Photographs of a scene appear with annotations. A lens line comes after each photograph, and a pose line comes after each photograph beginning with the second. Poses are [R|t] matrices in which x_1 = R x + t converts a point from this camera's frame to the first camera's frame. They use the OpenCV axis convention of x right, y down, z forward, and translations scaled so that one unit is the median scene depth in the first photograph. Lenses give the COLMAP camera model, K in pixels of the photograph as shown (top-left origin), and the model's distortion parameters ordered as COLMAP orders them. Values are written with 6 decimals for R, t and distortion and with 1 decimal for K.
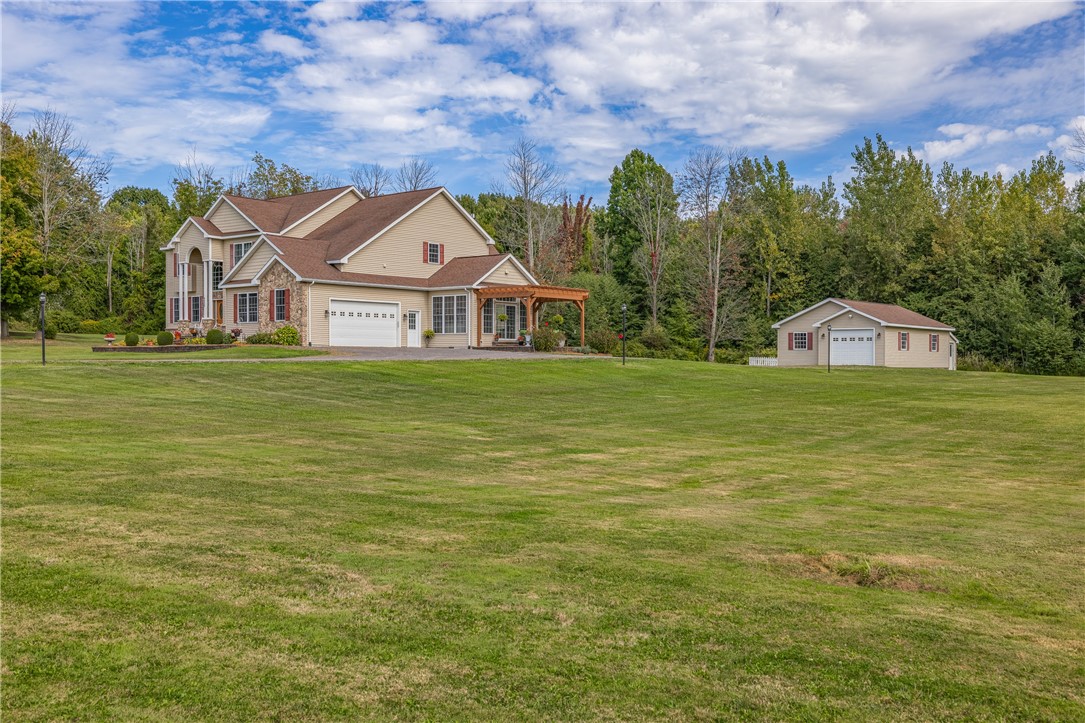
lens RADIAL K [[1087.8, 0, 542.7], [0, 1087.8, 360.2], [0, 0, 1]] dist [-0.013569, 0.000000]
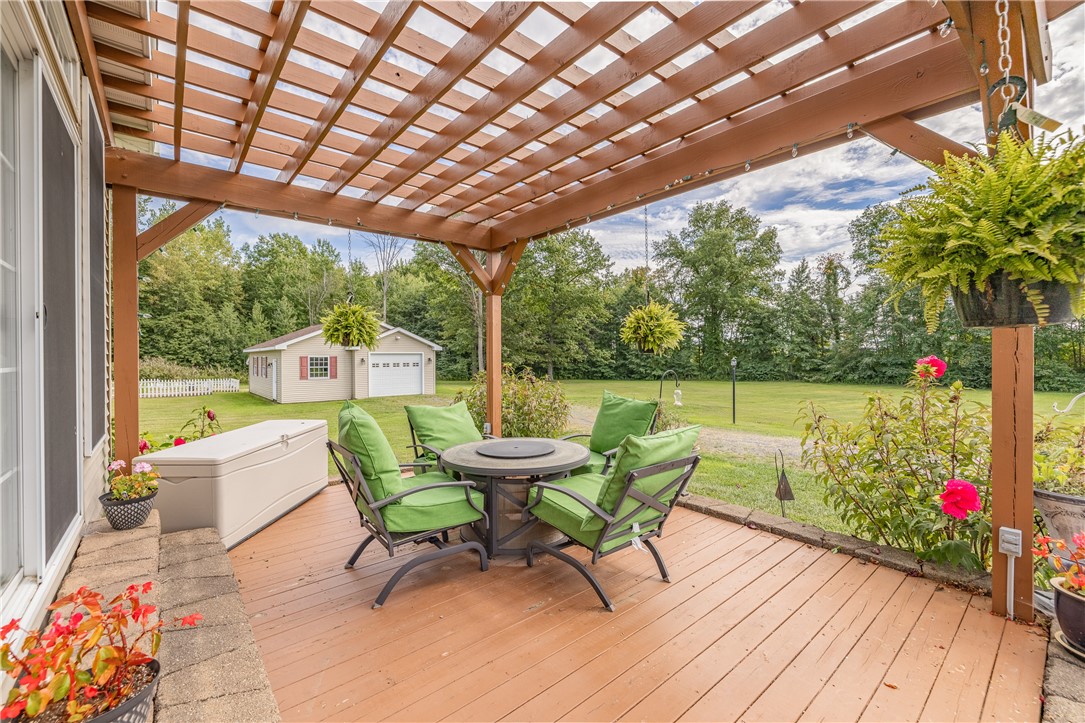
lens RADIAL K [[455.5, 0, 543.7], [0, 455.5, 358.5], [0, 0, 1]] dist [0.000173, -0.000063]
pose [[0.183669, -0.008388, 0.982952, -0.036240], [0.002337, 0.999964, 0.008097, -0.020498], [-0.982985, 0.000810, 0.183682, 0.625059]]
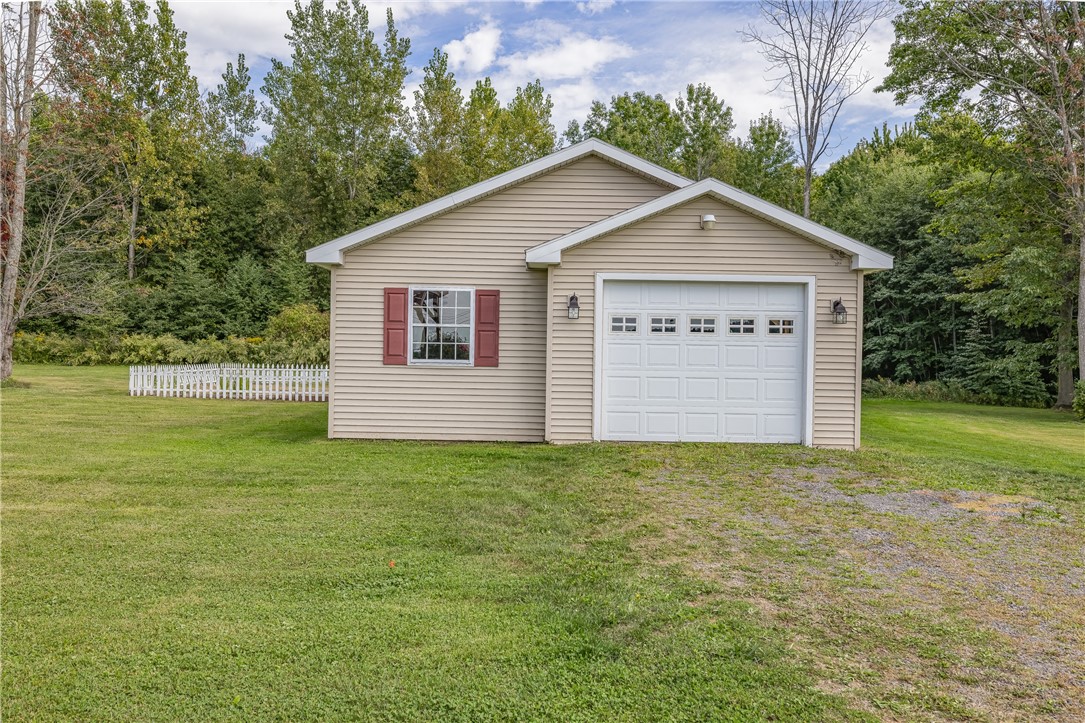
lens RADIAL K [[876.0, 0, 541.1], [0, 876.0, 352.7], [0, 0, 1]] dist [-0.005049, 0.008860]
pose [[0.772396, 0.007128, 0.635101, 0.109531], [-0.016574, 0.999823, 0.008937, -0.011163], [-0.634925, -0.017429, 0.772377, 0.671863]]
